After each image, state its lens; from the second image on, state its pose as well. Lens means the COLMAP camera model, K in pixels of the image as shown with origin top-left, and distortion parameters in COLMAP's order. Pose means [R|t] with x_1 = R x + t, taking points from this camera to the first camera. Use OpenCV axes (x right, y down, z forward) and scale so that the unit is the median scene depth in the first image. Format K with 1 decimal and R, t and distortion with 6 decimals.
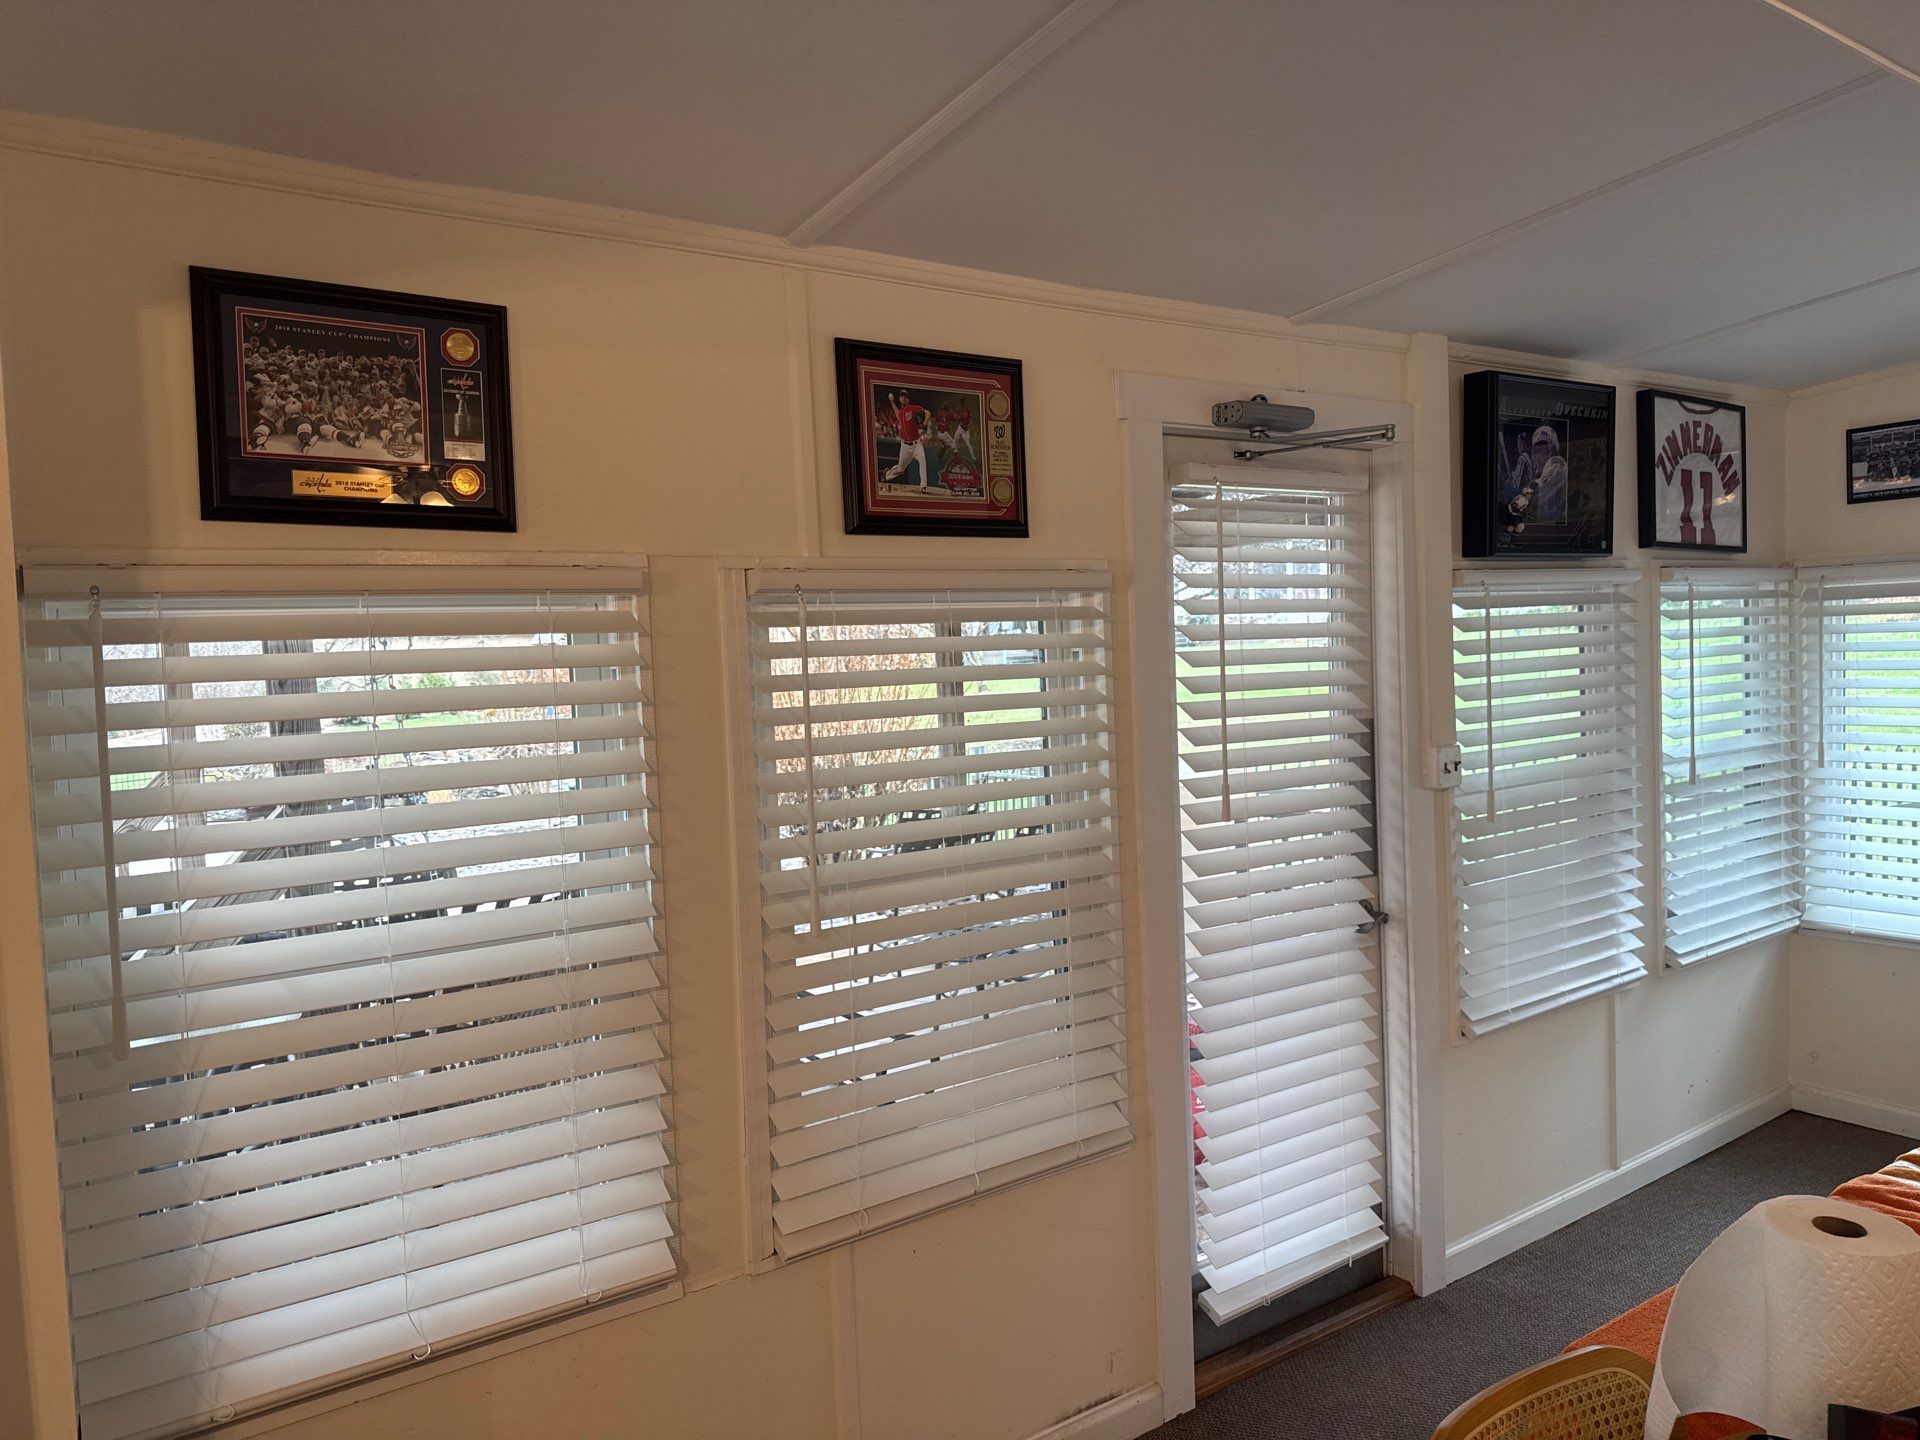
lens RADIAL K [[1364.8, 0, 960.0], [0, 1364.8, 720.0], [0, 0, 1]] dist [-0.001984, -0.004939]
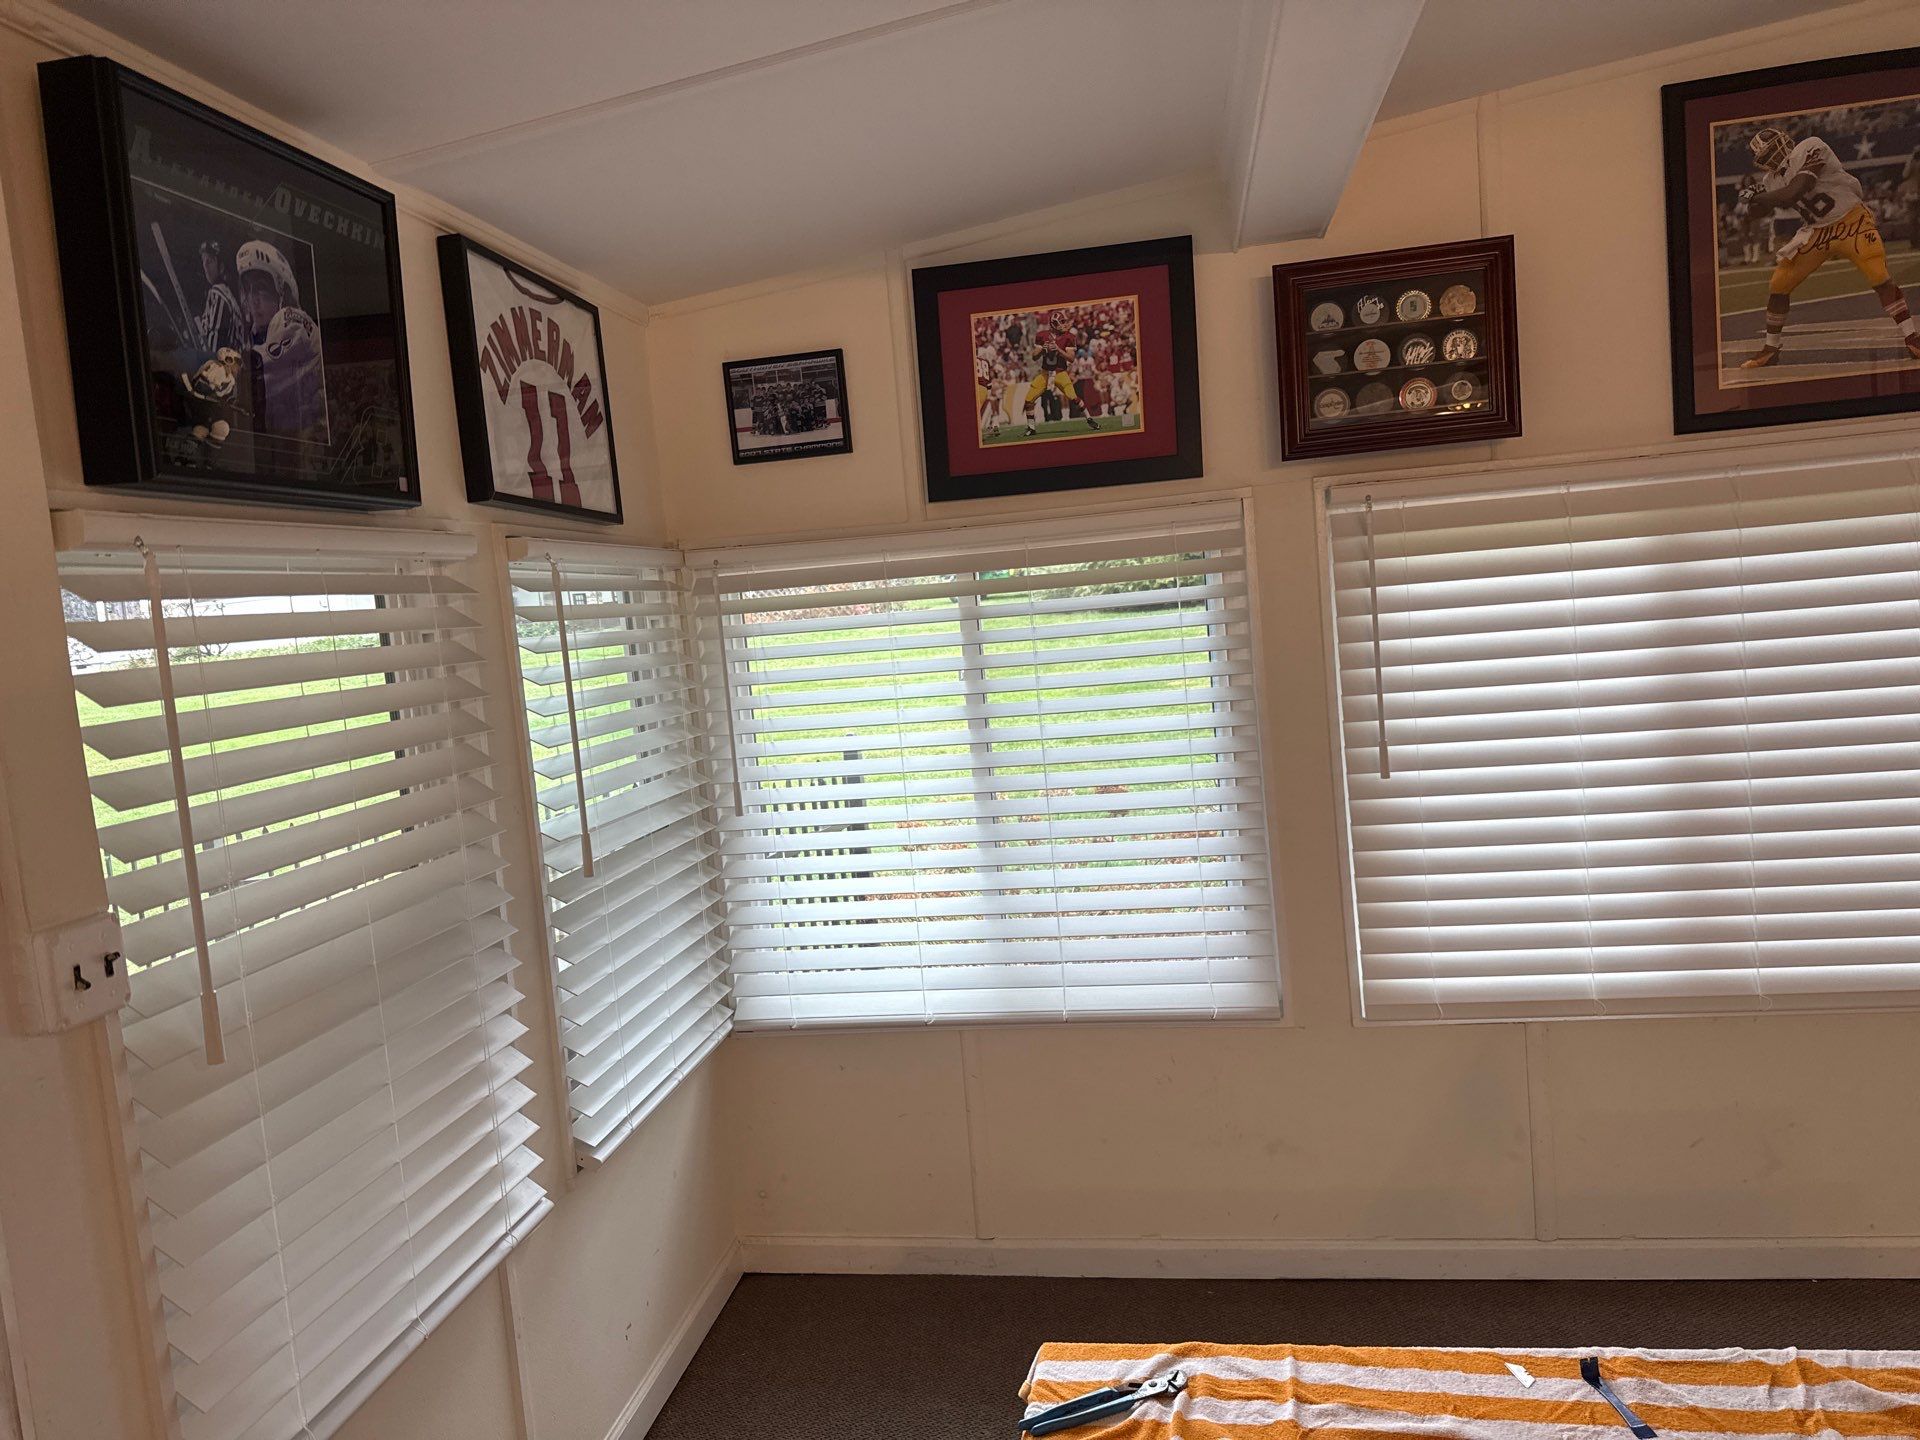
lens RADIAL K [[1351.4, 0, 962.6], [0, 1351.4, 762.4], [0, 0, 1]] dist [0.143377, -0.253031]
pose [[0.703369, -0.095989, 0.704314, 0.209869], [0.085650, 0.995066, 0.050079, -0.023495], [-0.705646, 0.025100, 0.708120, 0.412929]]
